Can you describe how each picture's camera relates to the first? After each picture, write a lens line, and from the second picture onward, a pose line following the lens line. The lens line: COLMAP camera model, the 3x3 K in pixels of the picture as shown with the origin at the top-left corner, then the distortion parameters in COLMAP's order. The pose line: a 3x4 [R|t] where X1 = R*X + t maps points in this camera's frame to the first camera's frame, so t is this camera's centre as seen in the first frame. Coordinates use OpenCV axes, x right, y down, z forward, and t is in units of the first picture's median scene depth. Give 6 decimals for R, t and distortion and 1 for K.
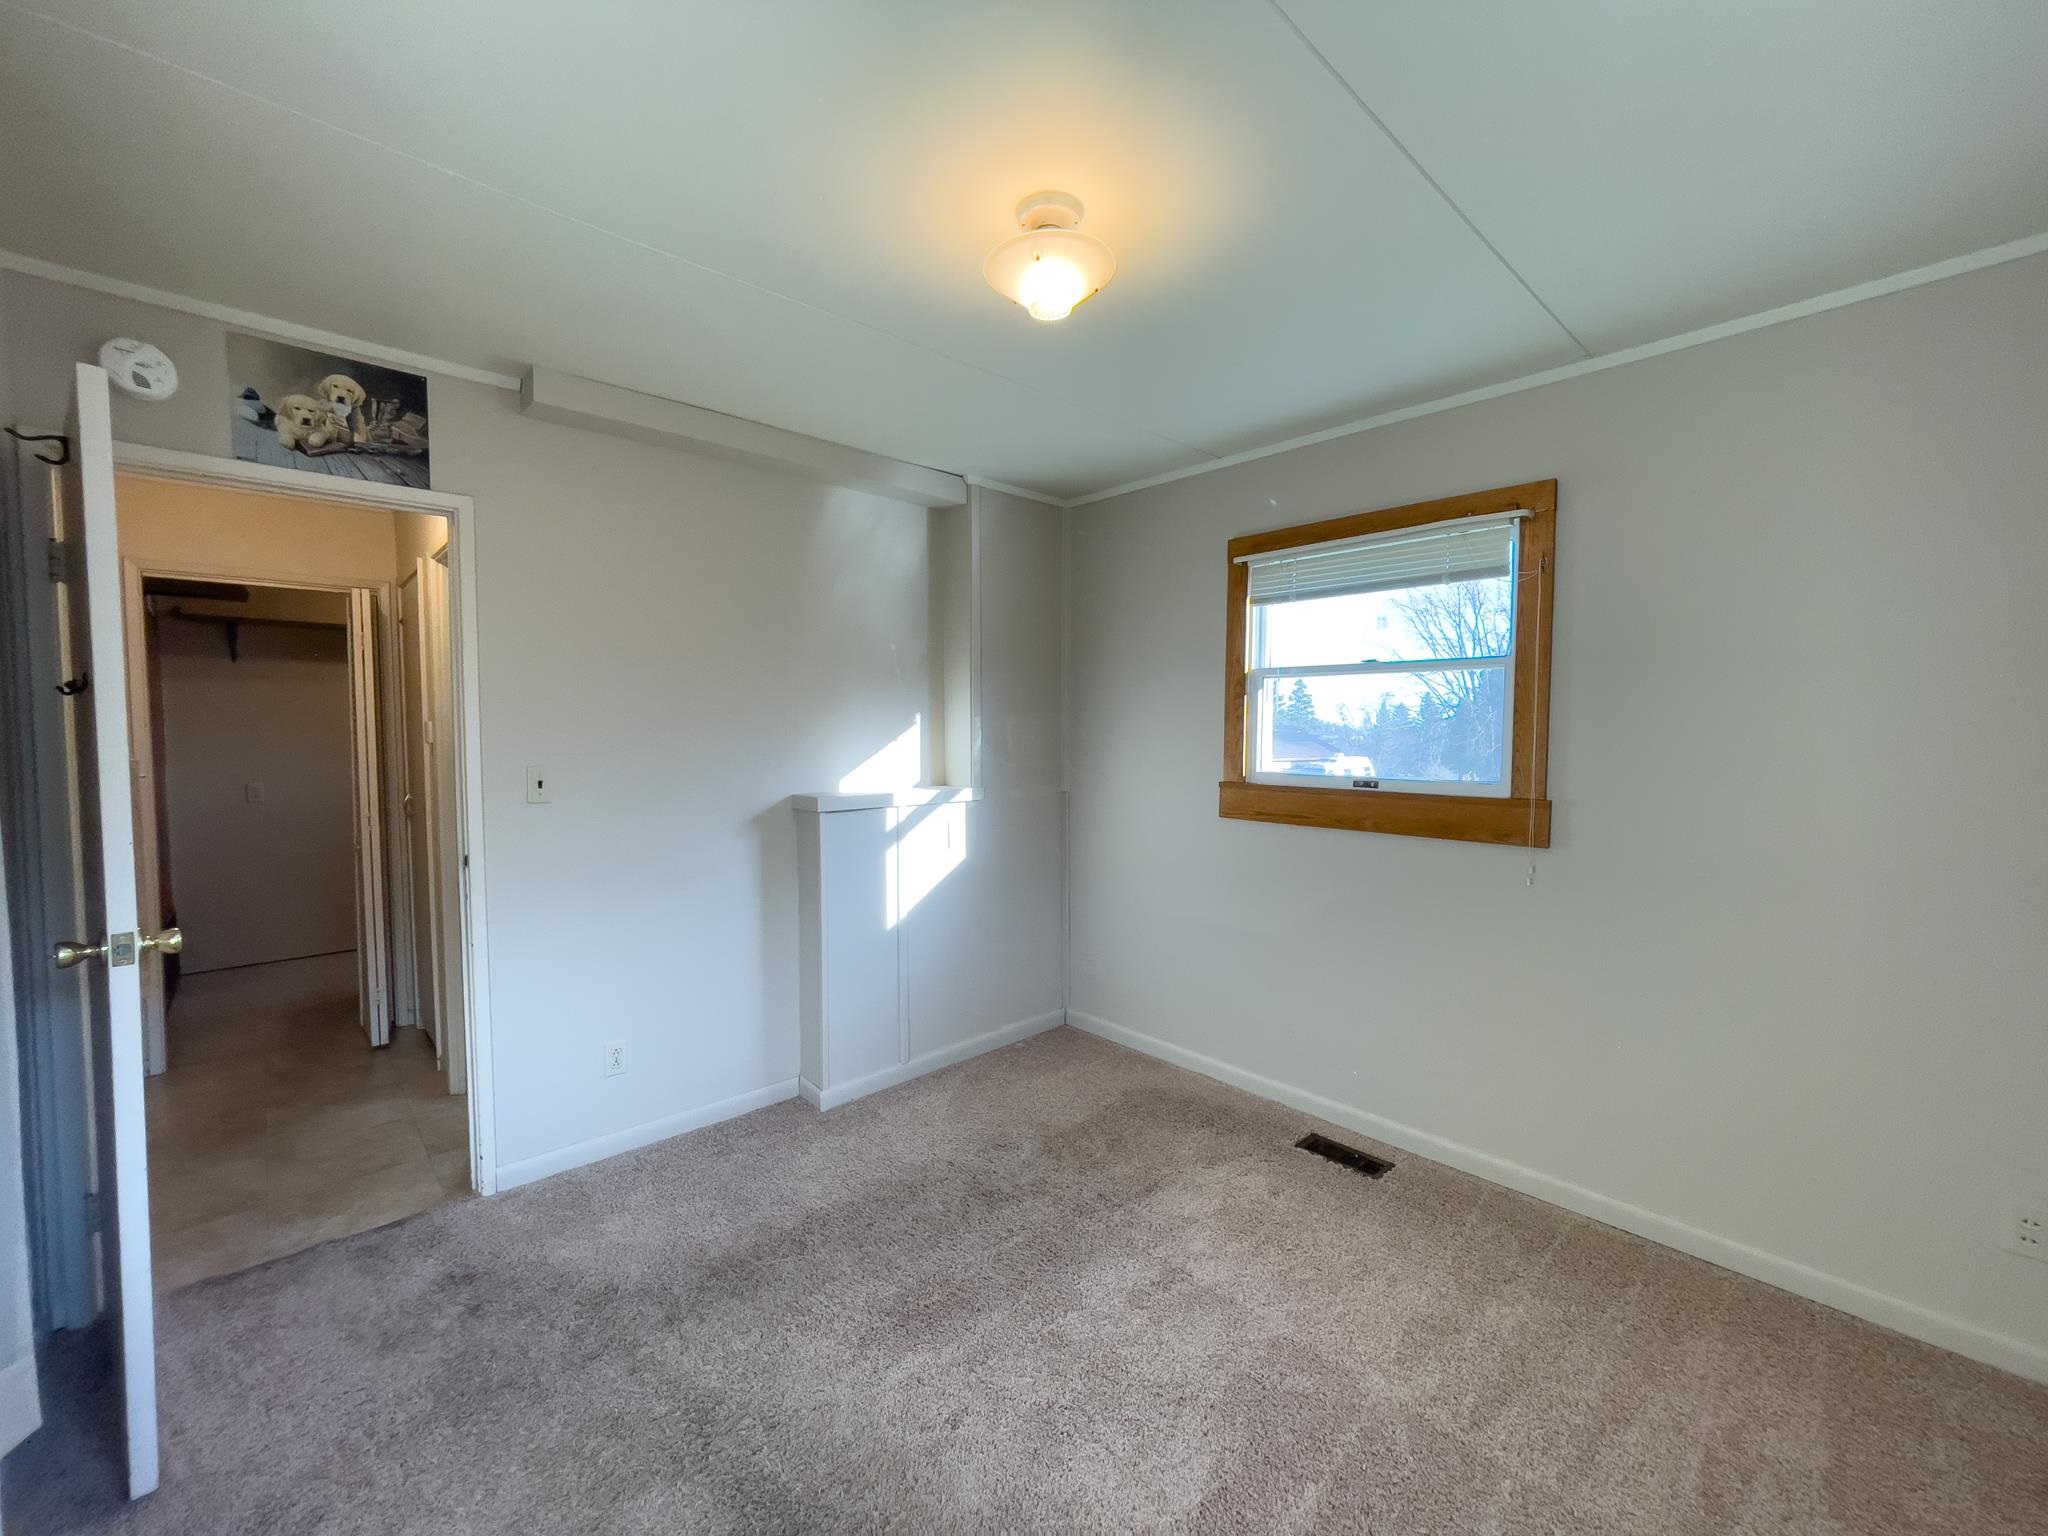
lens RADIAL K [[827.7, 0, 1016.8], [0, 827.7, 767.5], [0, 0, 1]] dist [-0.007924, 0.003024]
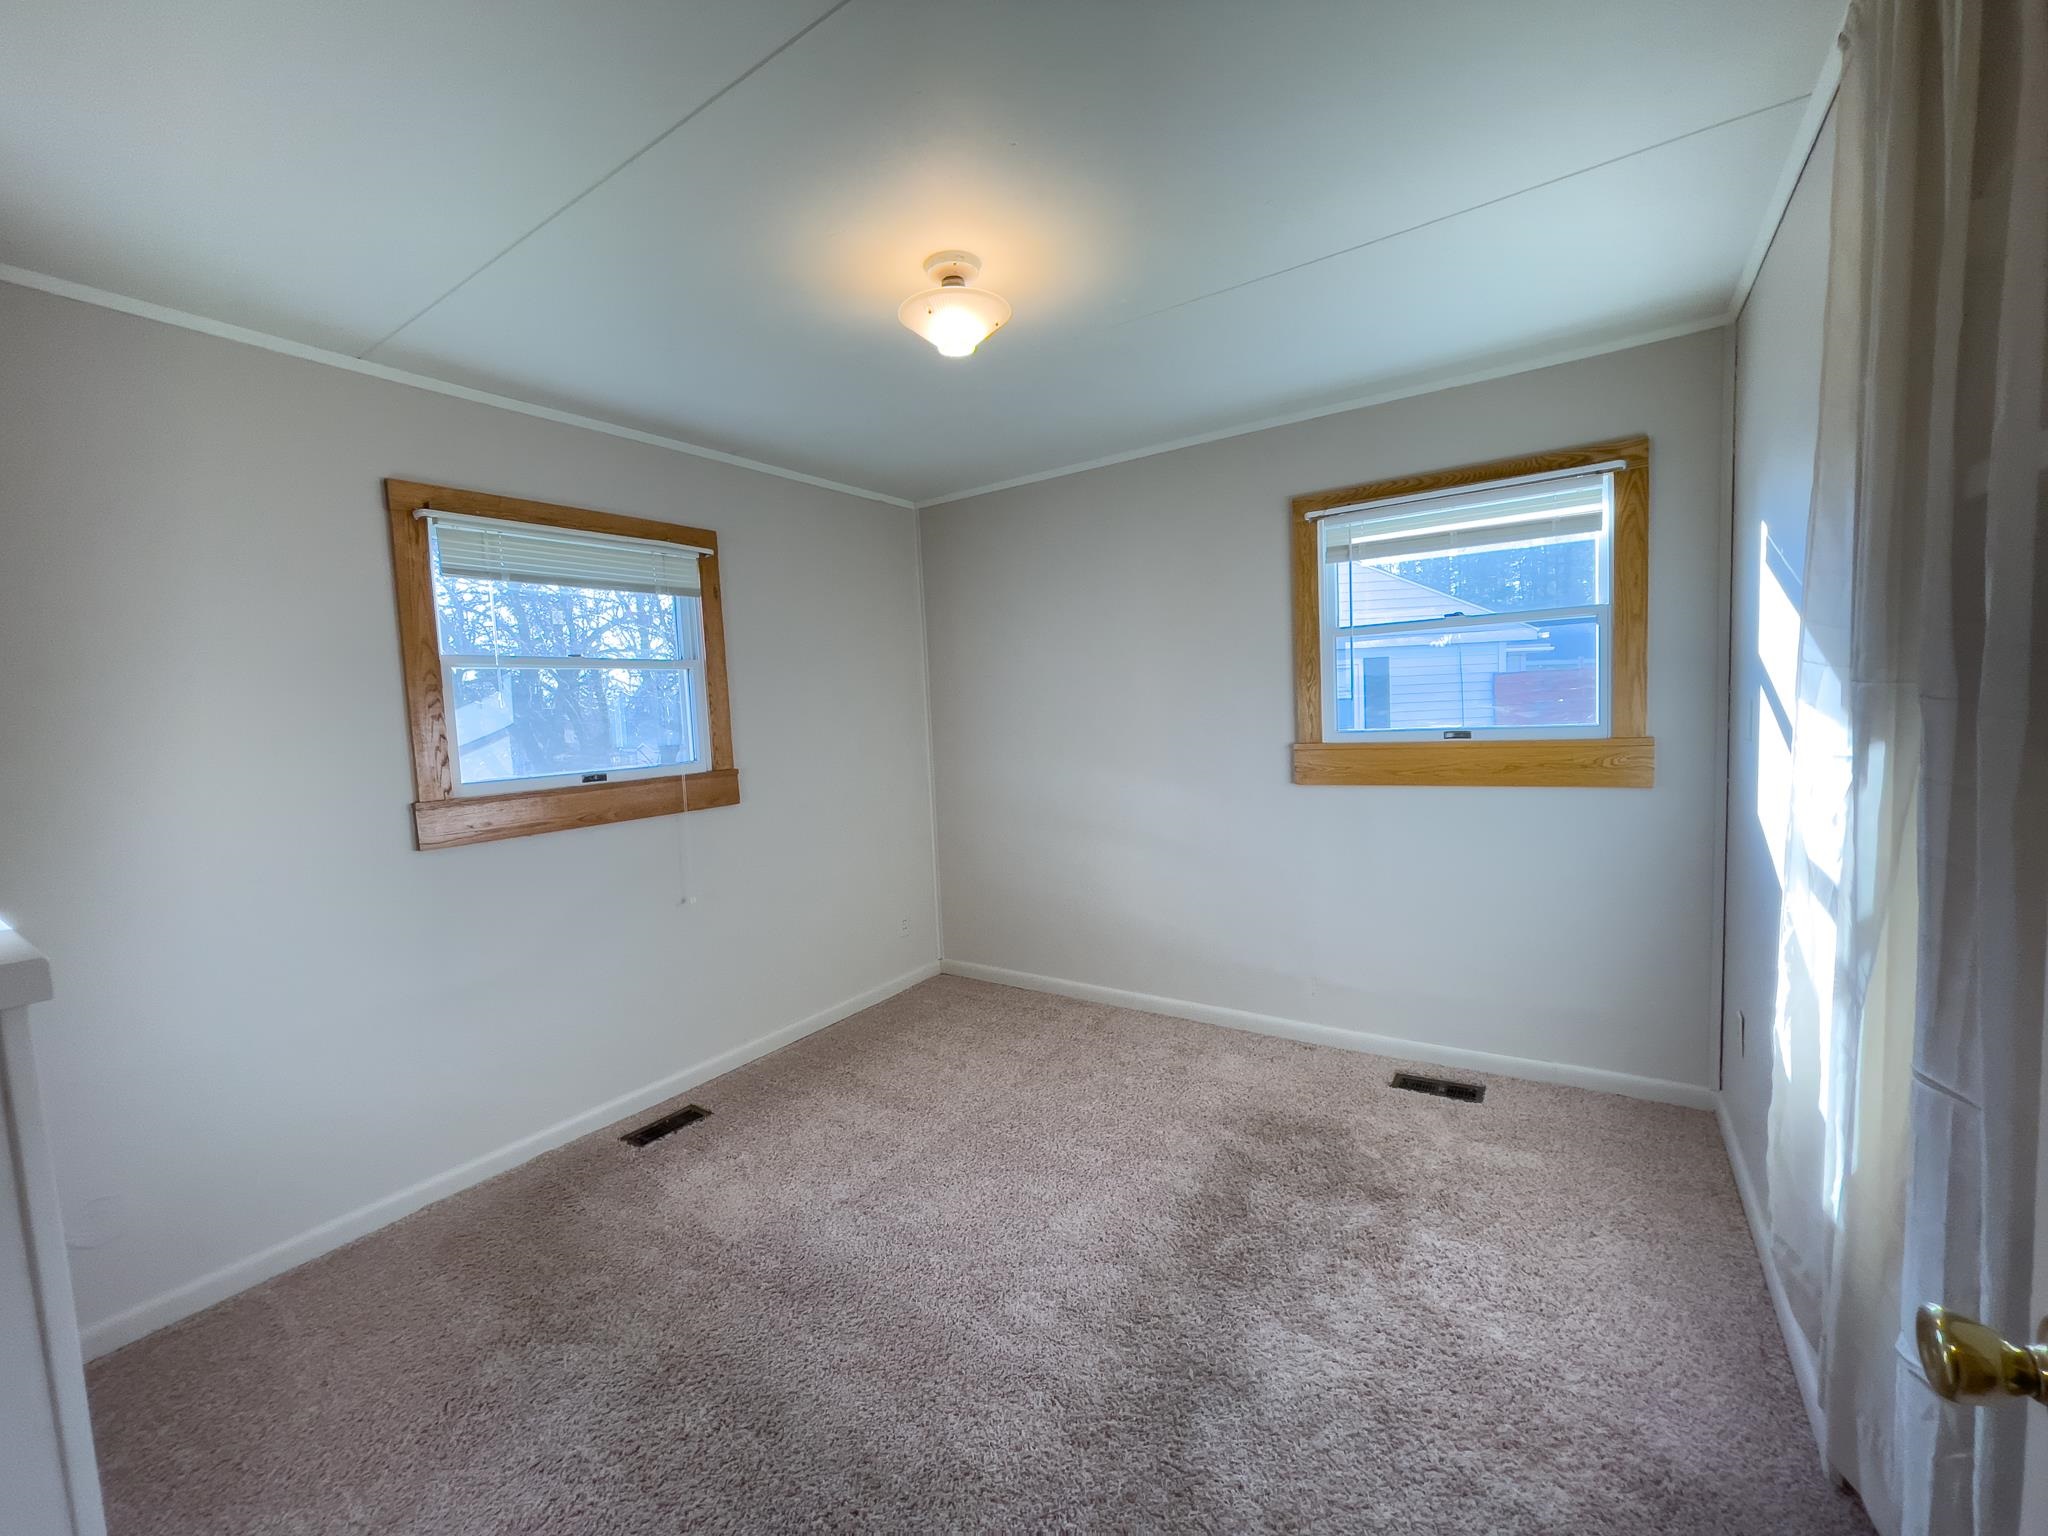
lens RADIAL K [[827.7, 0, 1017.8], [0, 827.7, 769.9], [0, 0, 1]] dist [-0.007924, 0.003024]
pose [[-0.212719, -0.070812, 0.974544, -0.692173], [0.098946, 0.990683, 0.093582, -0.034448], [-0.972091, 0.116334, -0.203730, 0.725146]]
